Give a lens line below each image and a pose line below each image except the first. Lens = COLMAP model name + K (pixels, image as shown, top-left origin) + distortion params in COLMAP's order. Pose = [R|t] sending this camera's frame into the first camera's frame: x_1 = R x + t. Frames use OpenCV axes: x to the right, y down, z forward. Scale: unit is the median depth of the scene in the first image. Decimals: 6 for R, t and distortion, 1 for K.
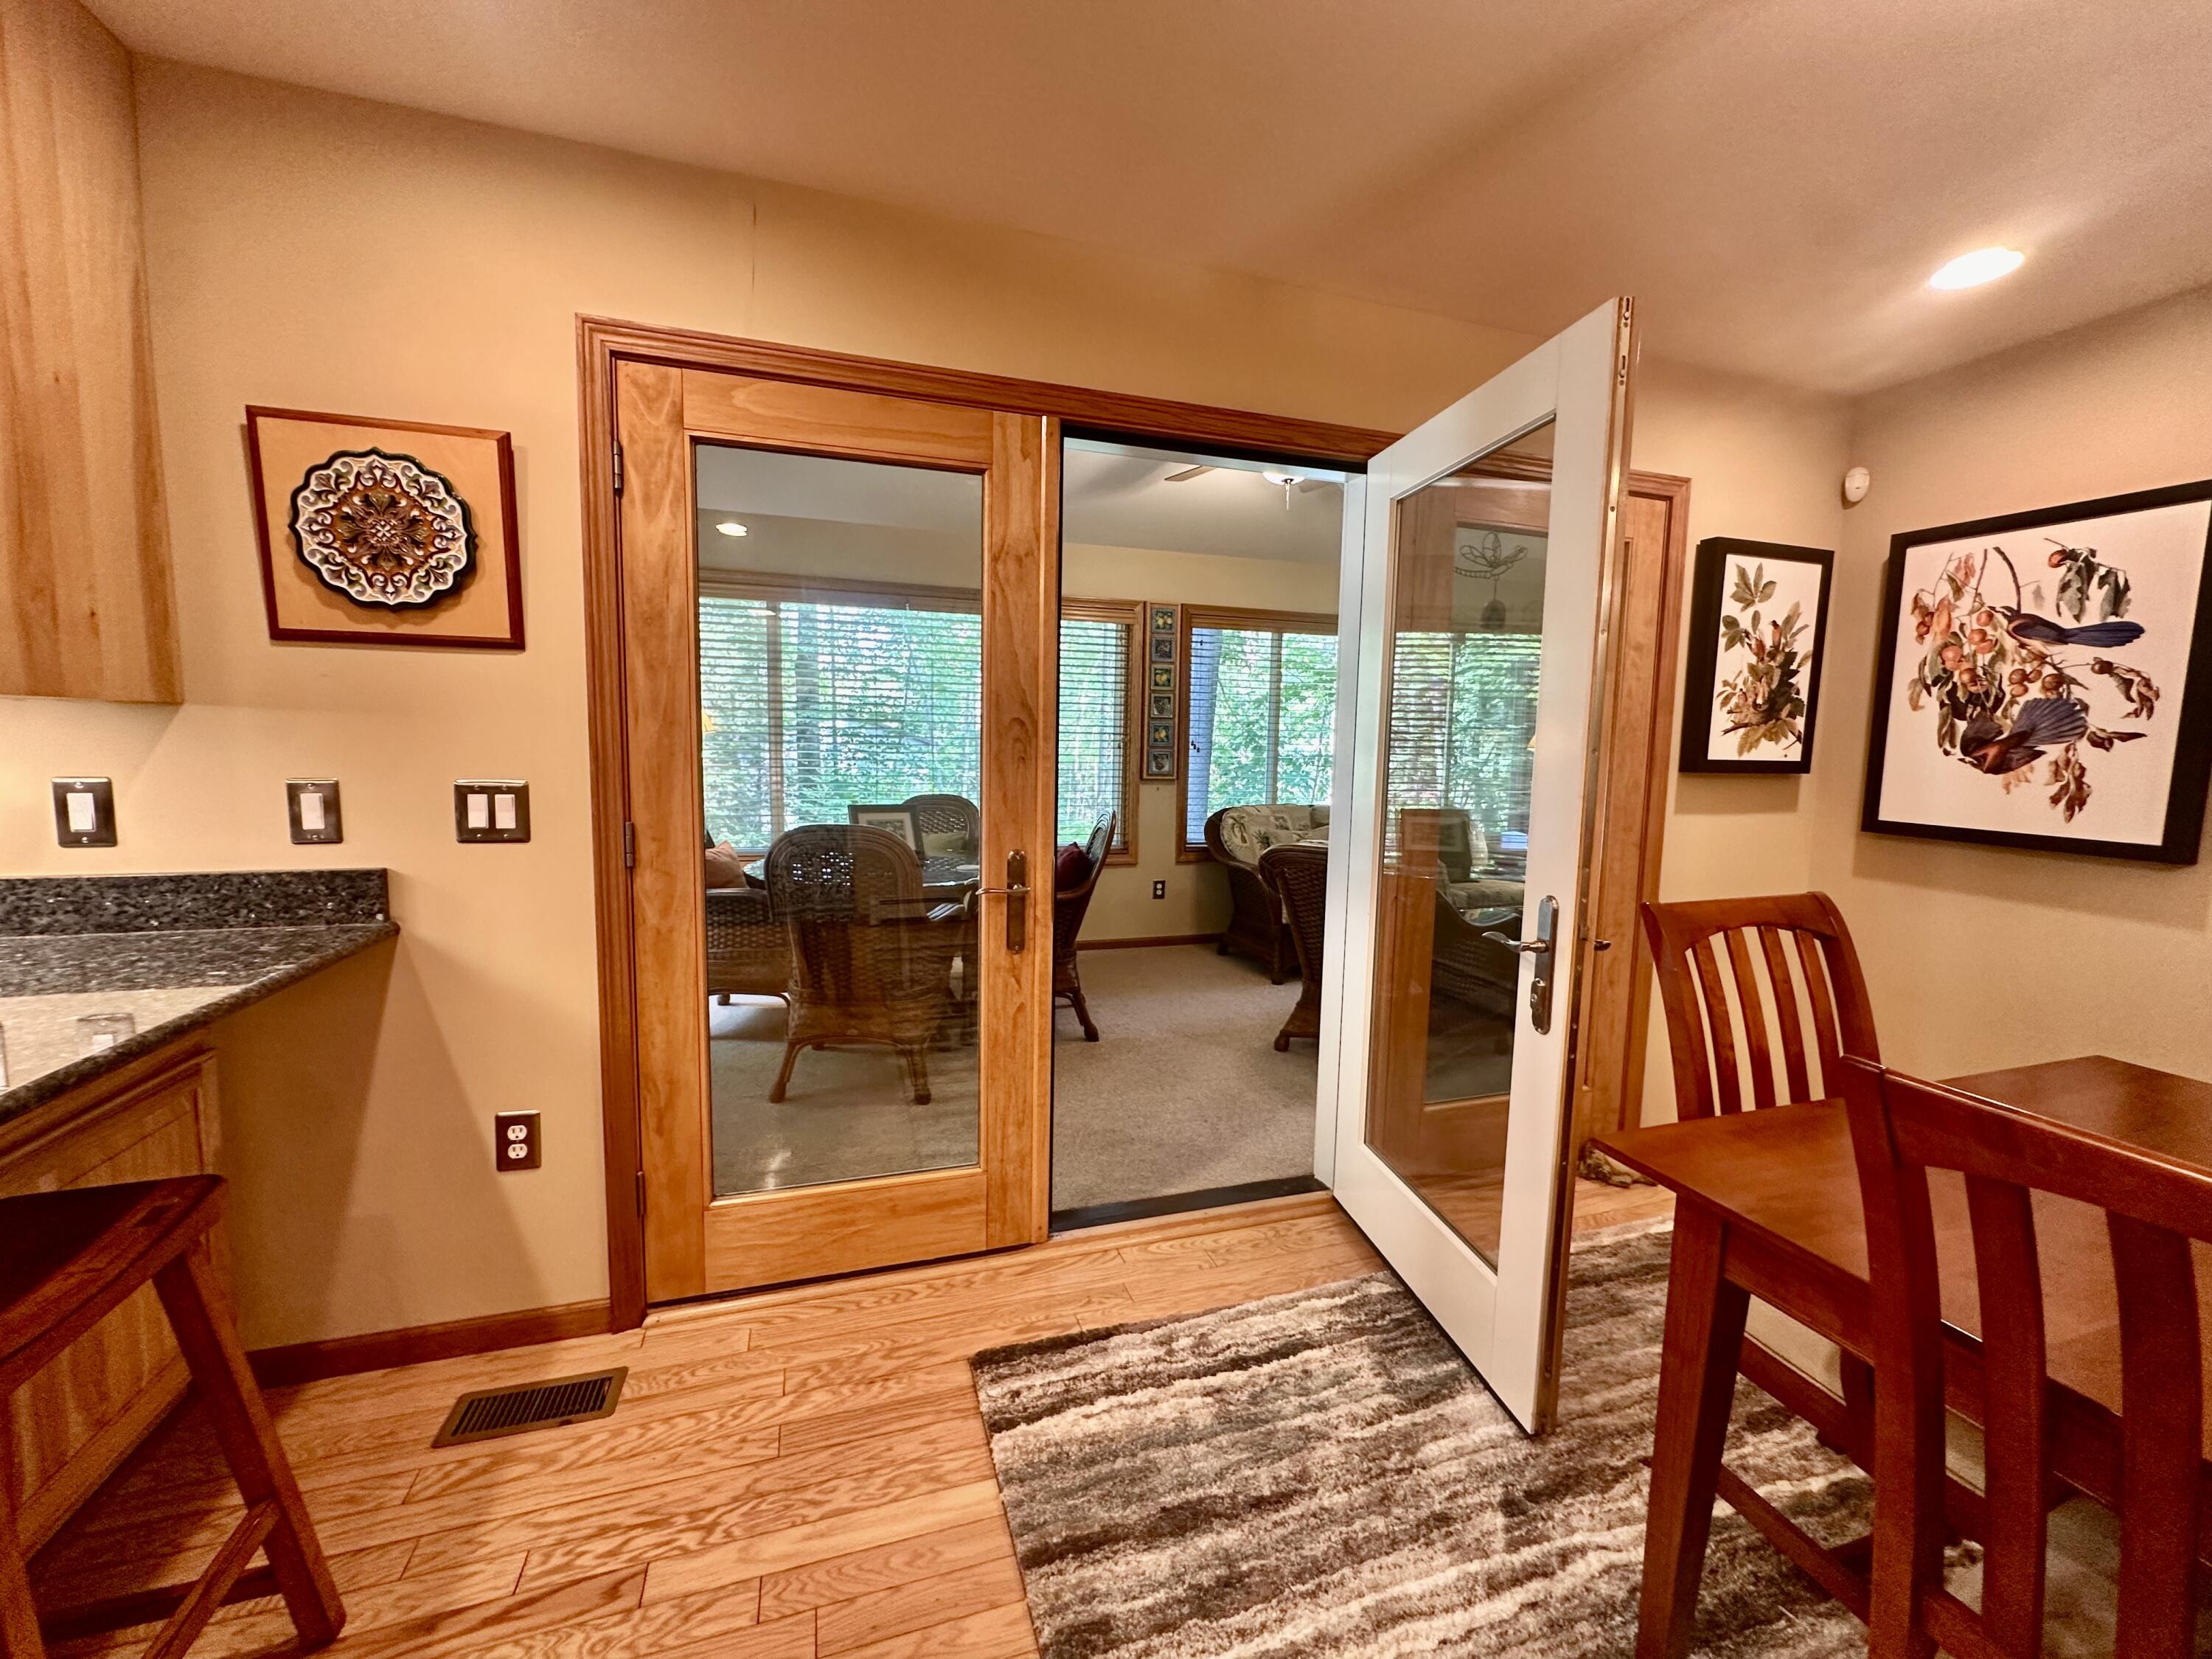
lens RADIAL K [[884.5, 0, 1103.4], [0, 884.5, 821.5], [0, 0, 1]] dist [-0.003515, 0.000363]
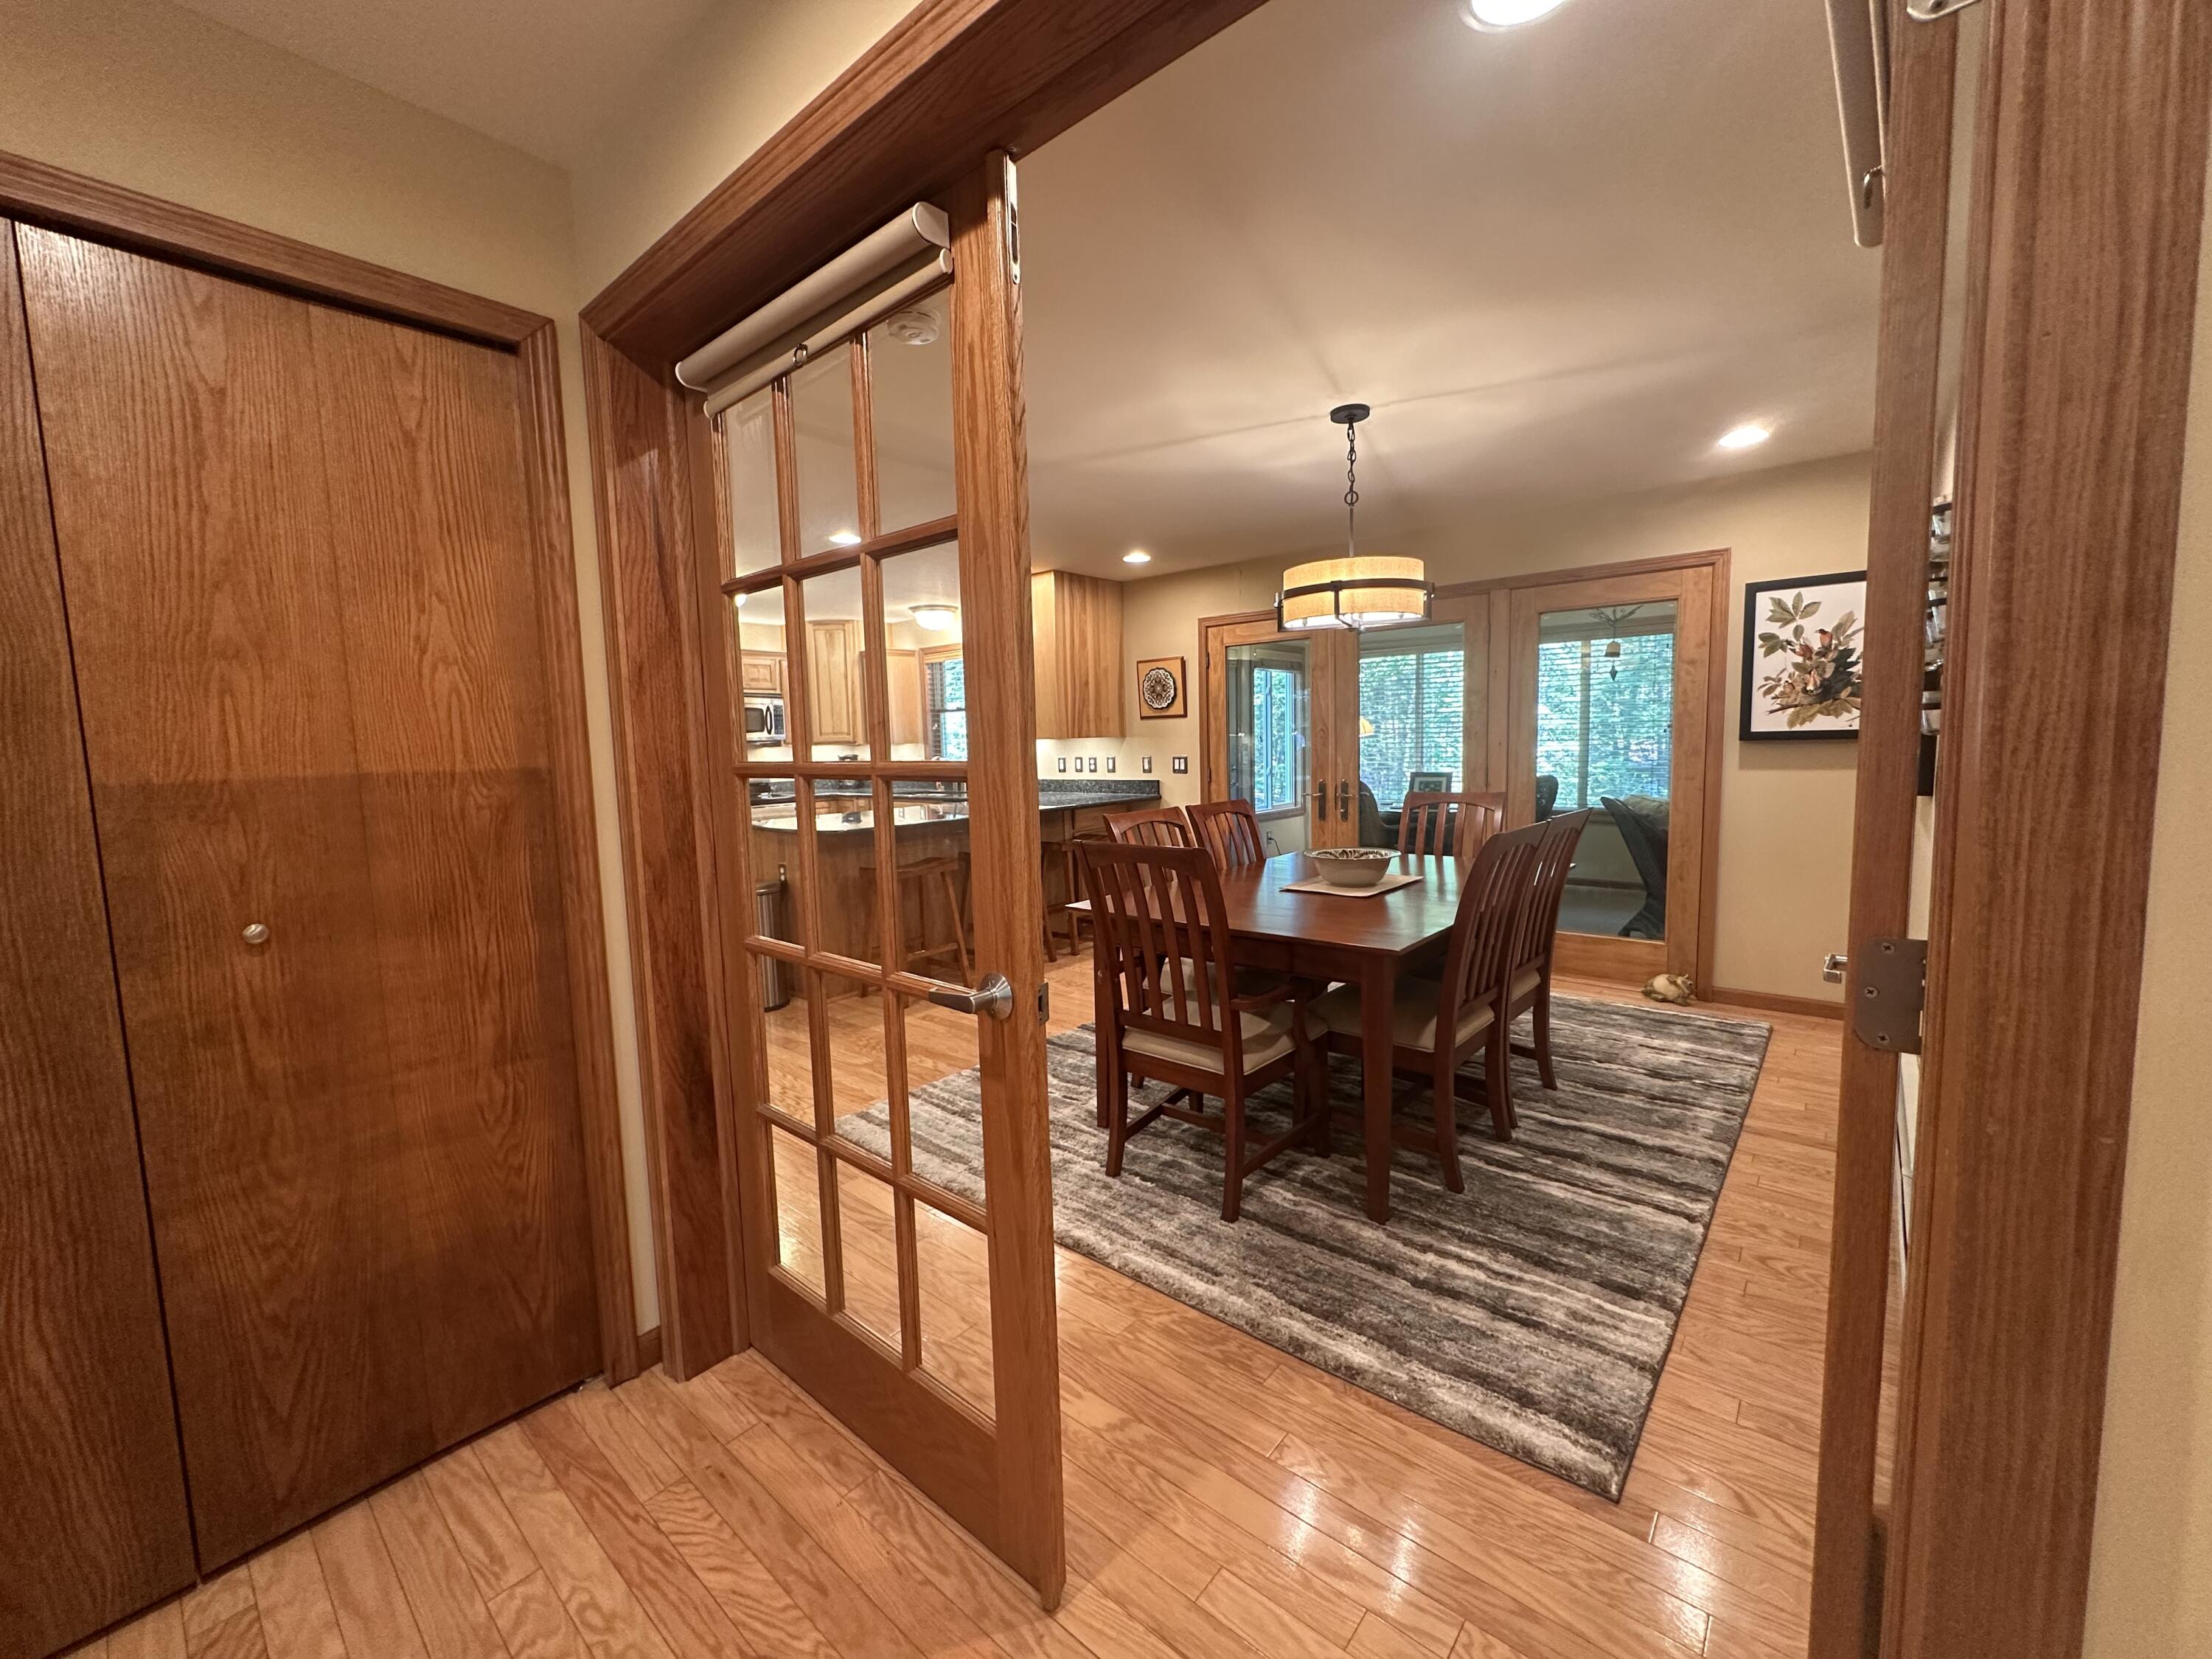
lens RADIAL K [[884.5, 0, 1102.6], [0, 884.5, 822.8], [0, 0, 1]] dist [-0.003515, 0.000363]
pose [[0.515002, 0.046404, -0.855932, 1.668807], [-0.042868, 0.998678, 0.028350, 0.103153], [0.856117, 0.022092, 0.516310, -0.817441]]
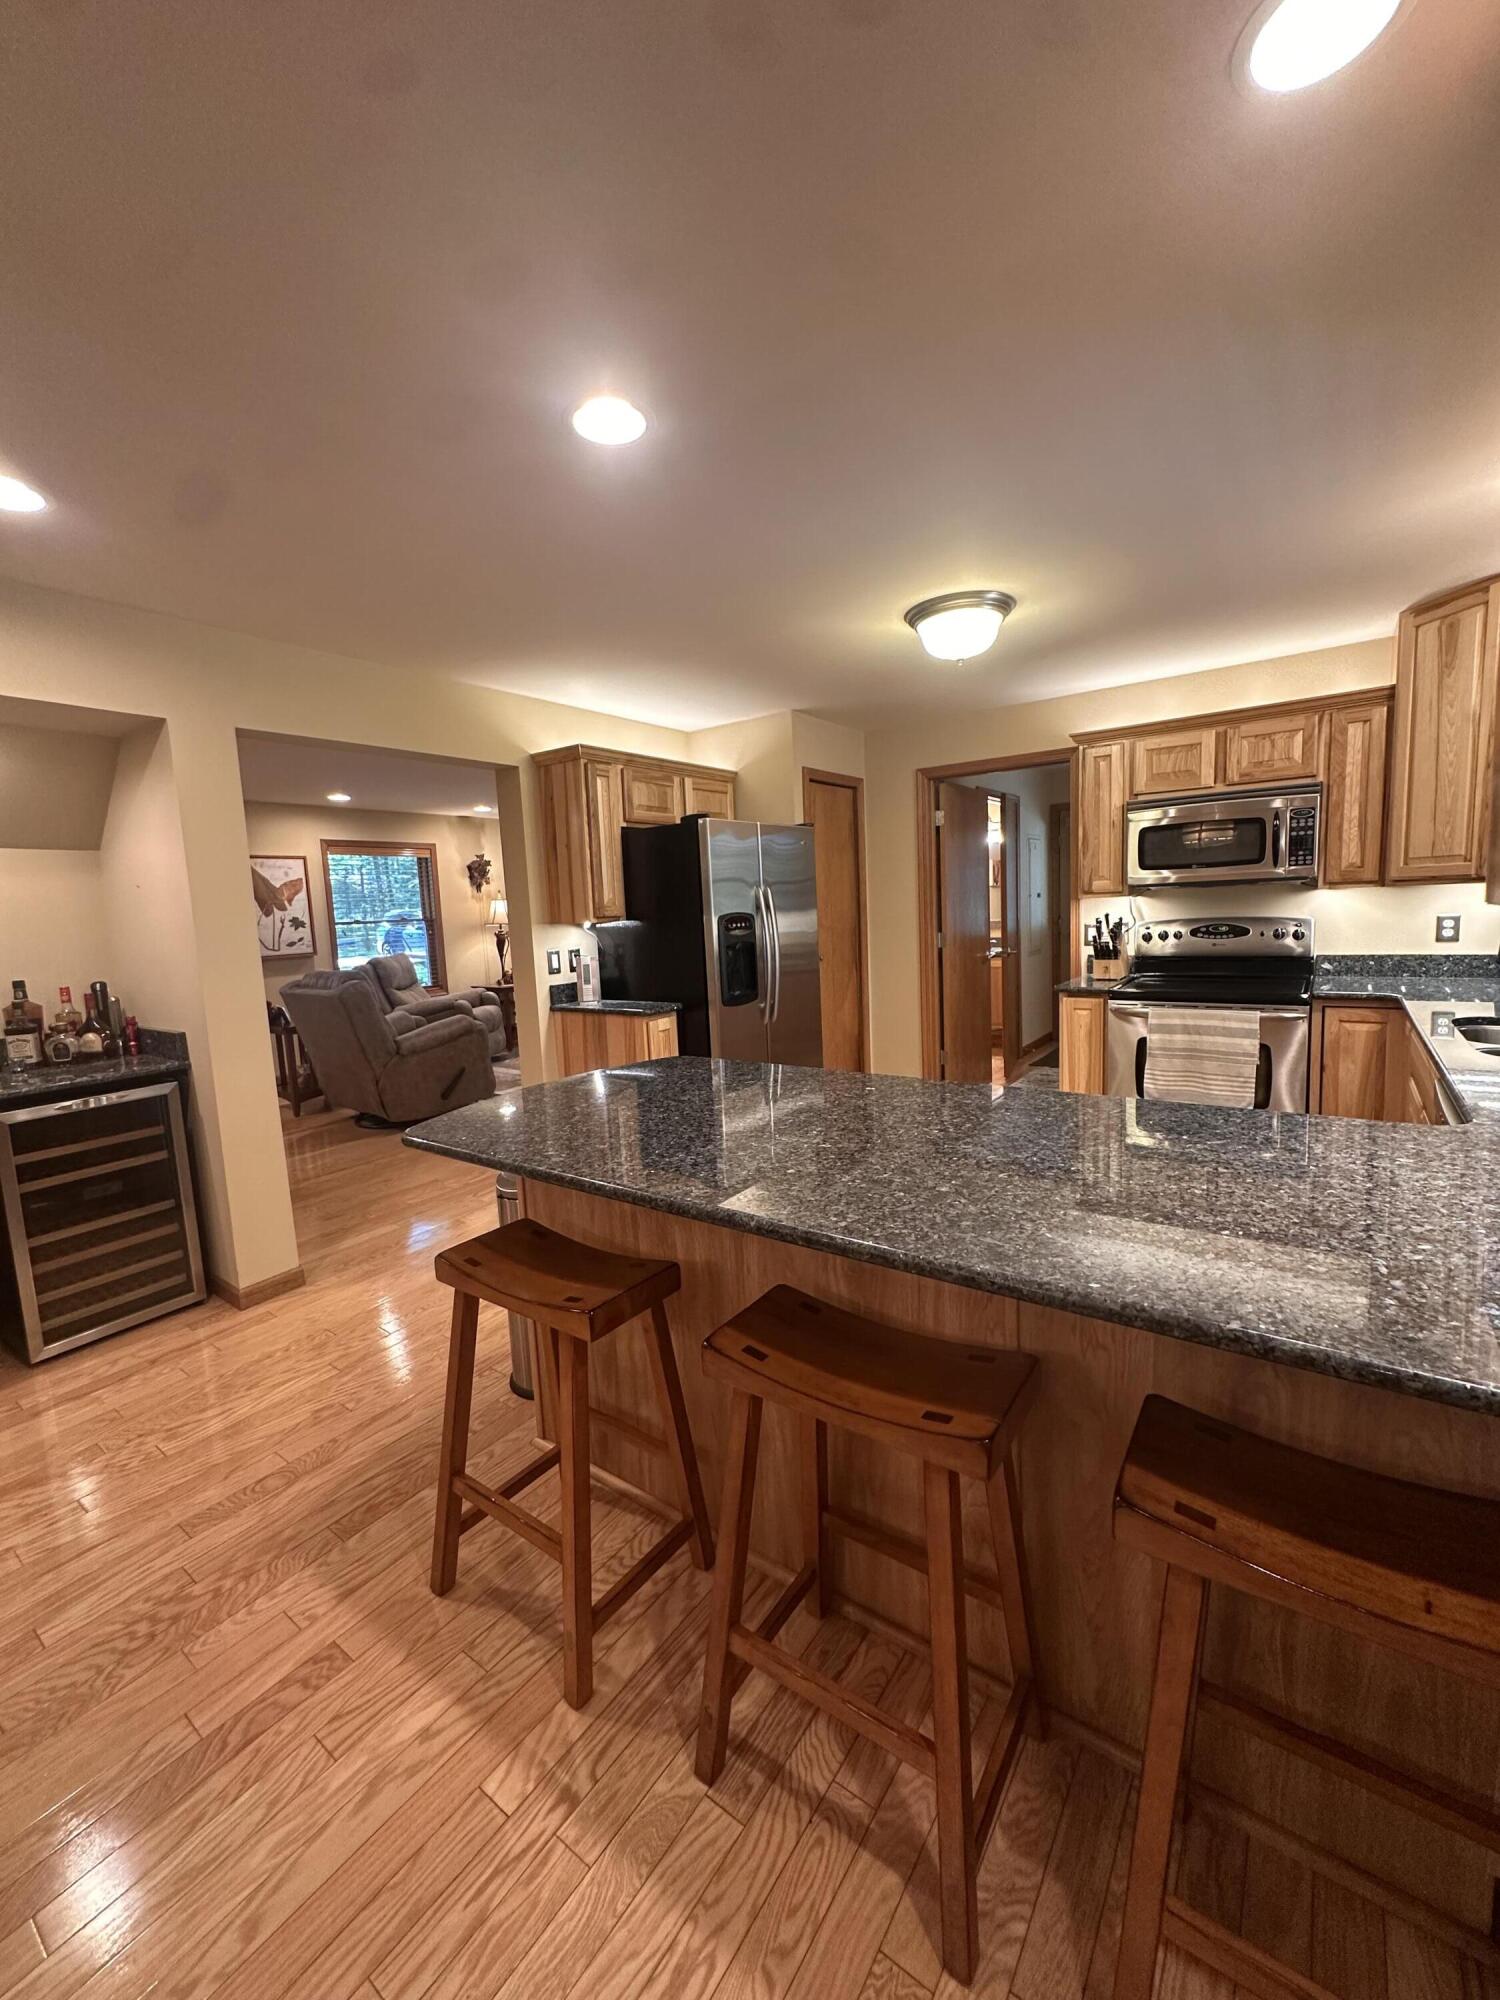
lens RADIAL K [[799.7, 0, 751.6], [0, 799.7, 999.5], [0, 0, 1]] dist [-0.003515, 0.000363]
pose [[-0.806721, 0.087201, -0.584463, -0.096493], [-0.025342, 0.983037, 0.181647, -0.086222], [0.590389, 0.161350, -0.790827, 0.509254]]
